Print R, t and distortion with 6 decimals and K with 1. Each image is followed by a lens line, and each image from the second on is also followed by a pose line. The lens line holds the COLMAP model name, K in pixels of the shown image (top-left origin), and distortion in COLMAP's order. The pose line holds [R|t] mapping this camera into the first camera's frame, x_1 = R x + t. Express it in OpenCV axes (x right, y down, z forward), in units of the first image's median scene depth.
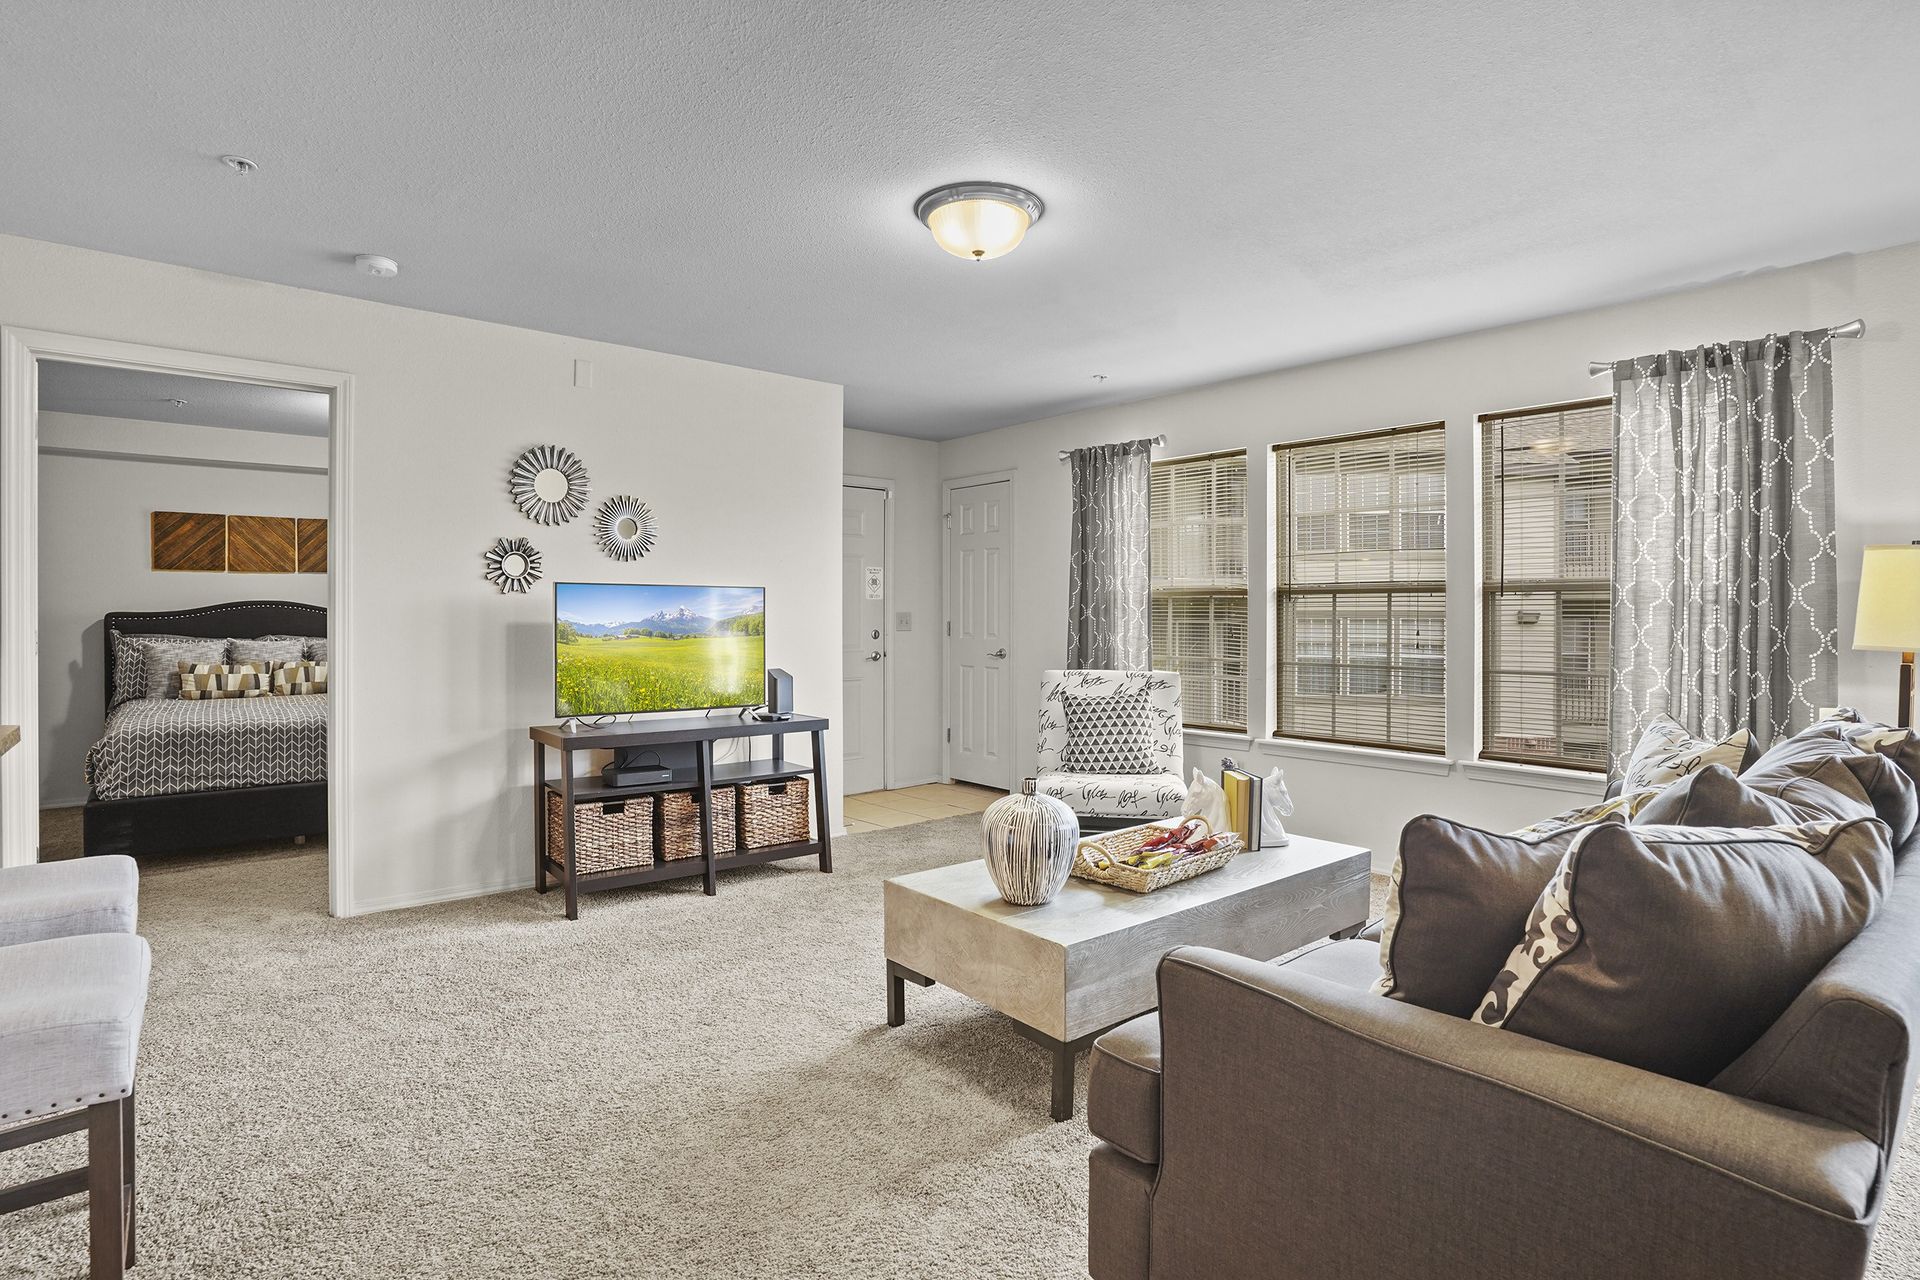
lens RADIAL K [[952.2, 0, 955.2], [0, 952.2, 628.3], [0, 0, 1]] dist [-0.078213, 0.036027]
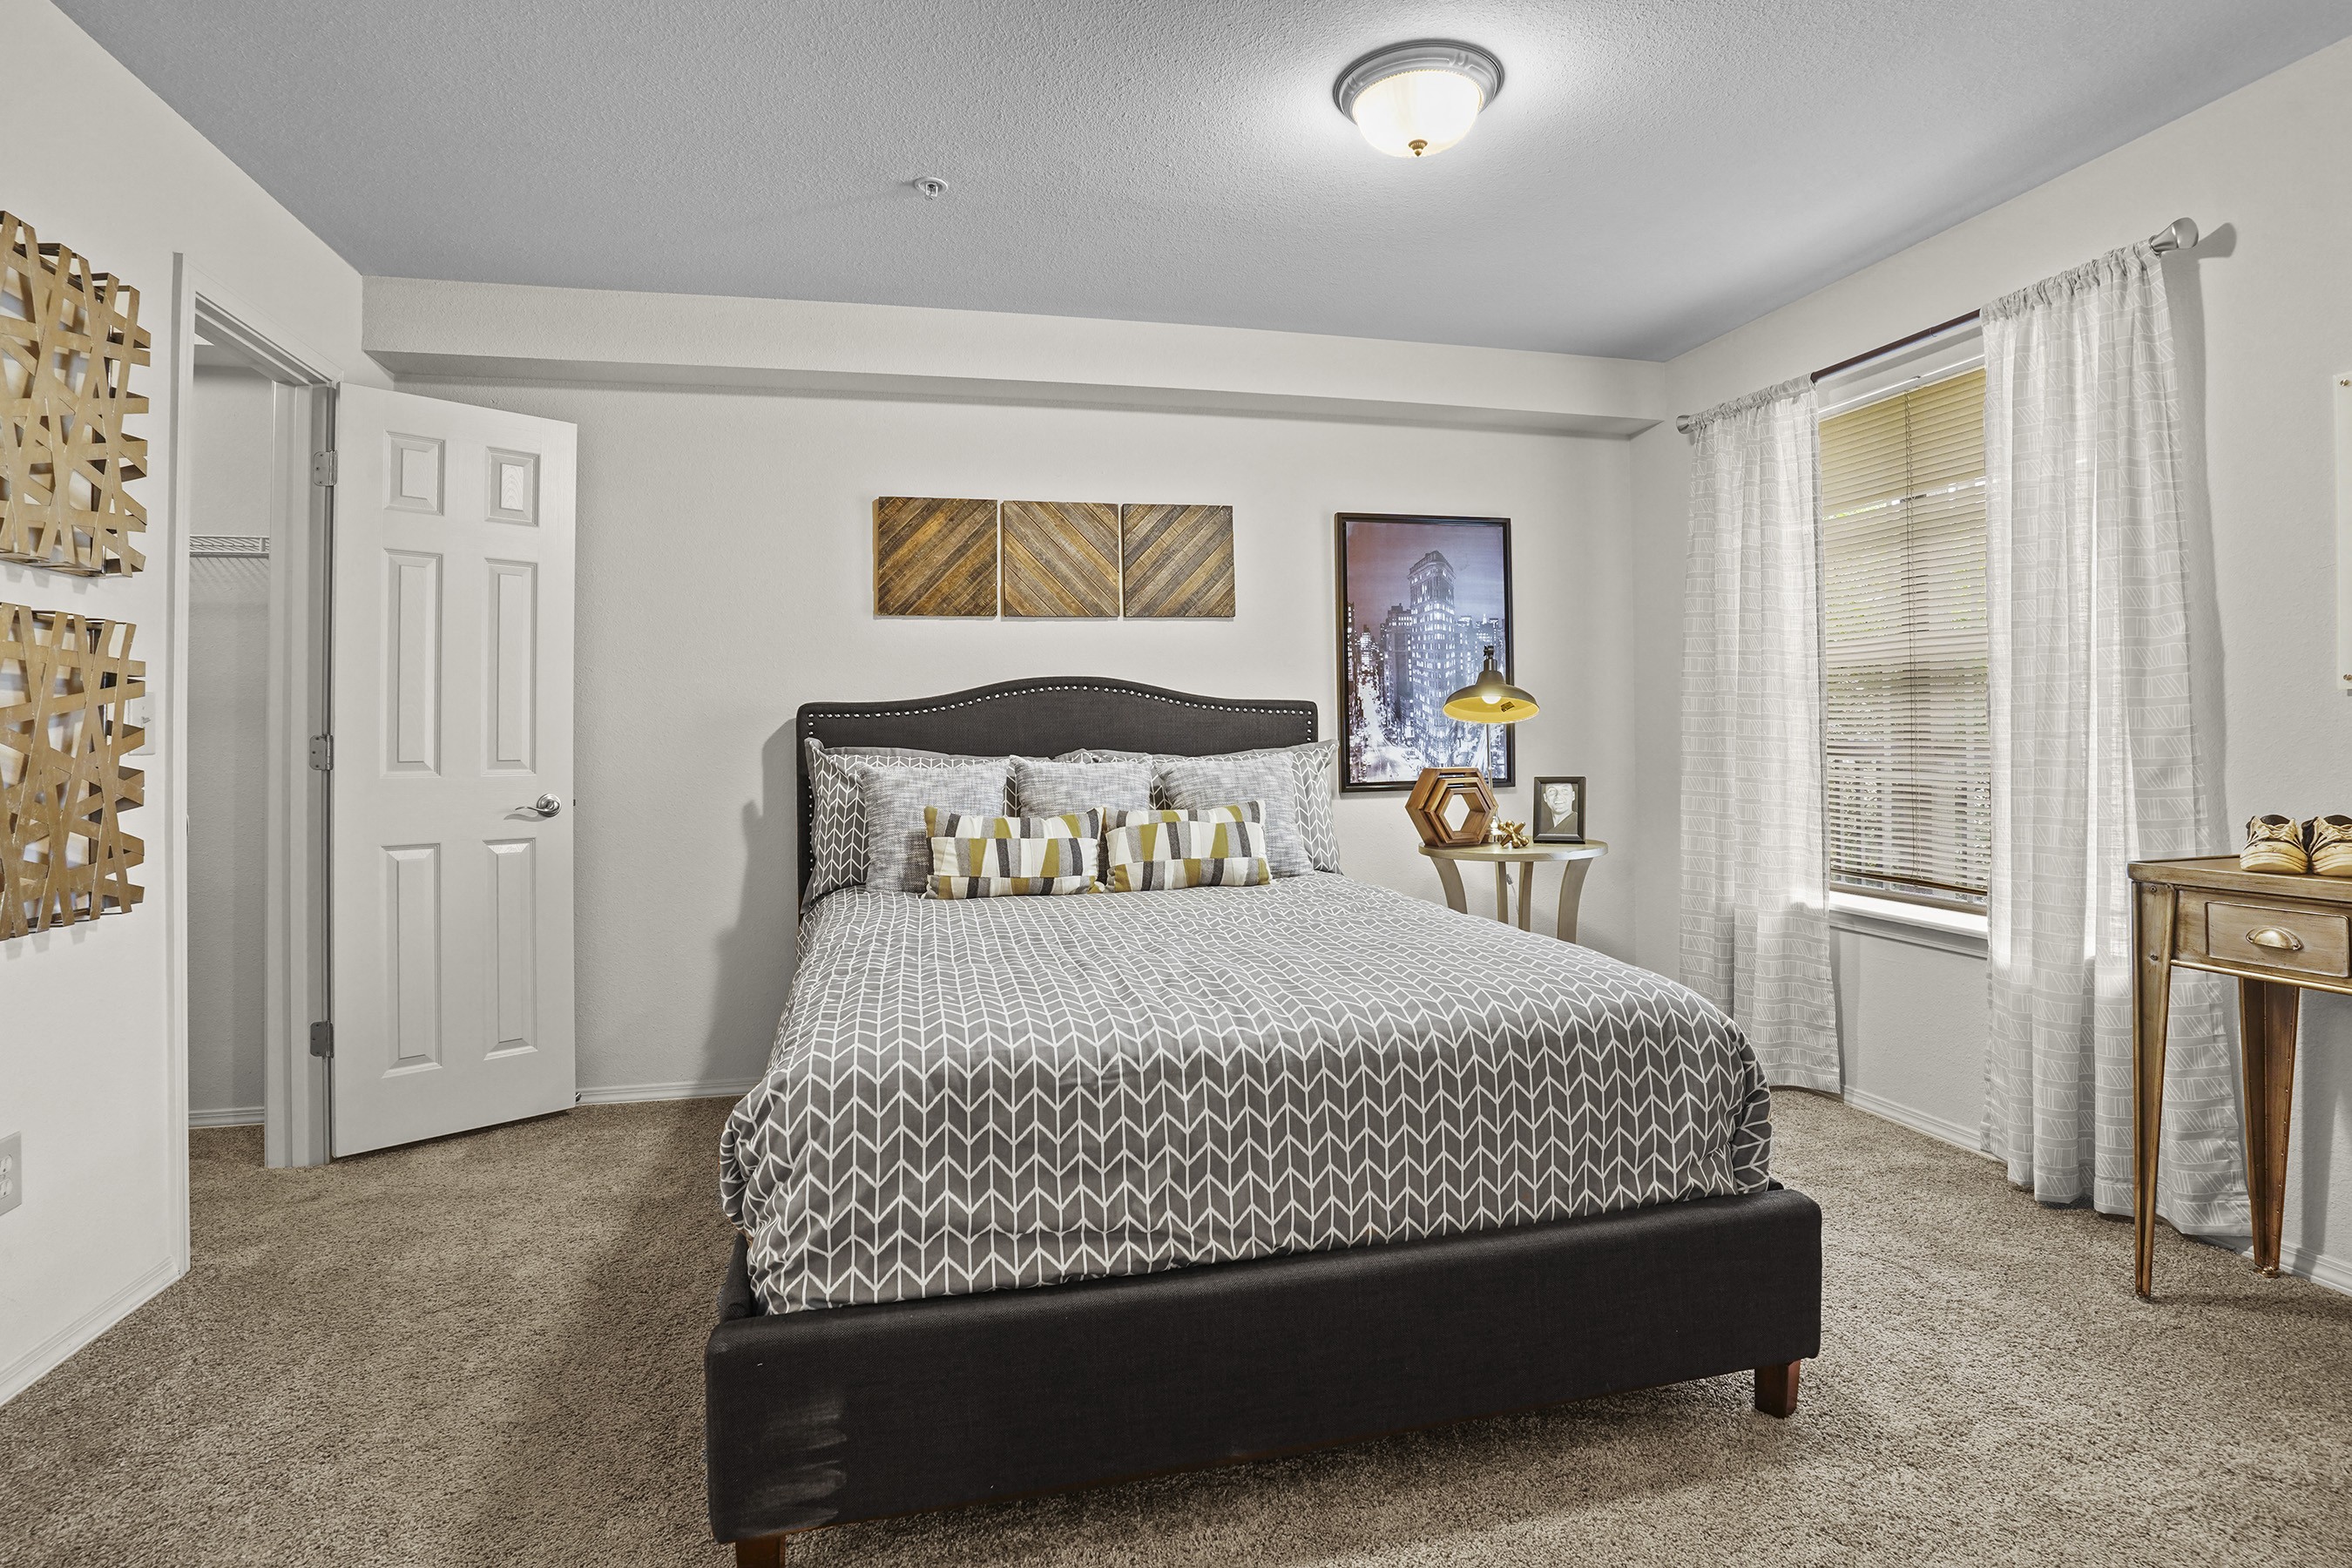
lens RADIAL K [[1166.4, 0, 1170.1], [0, 1166.4, 769.6], [0, 0, 1]] dist [-0.078213, 0.036027]
pose [[0.895859, 0.004248, -0.444319, -0.493012], [0.001247, 0.999926, 0.012076, 0.011205], [0.444337, -0.011372, 0.895787, 0.551027]]
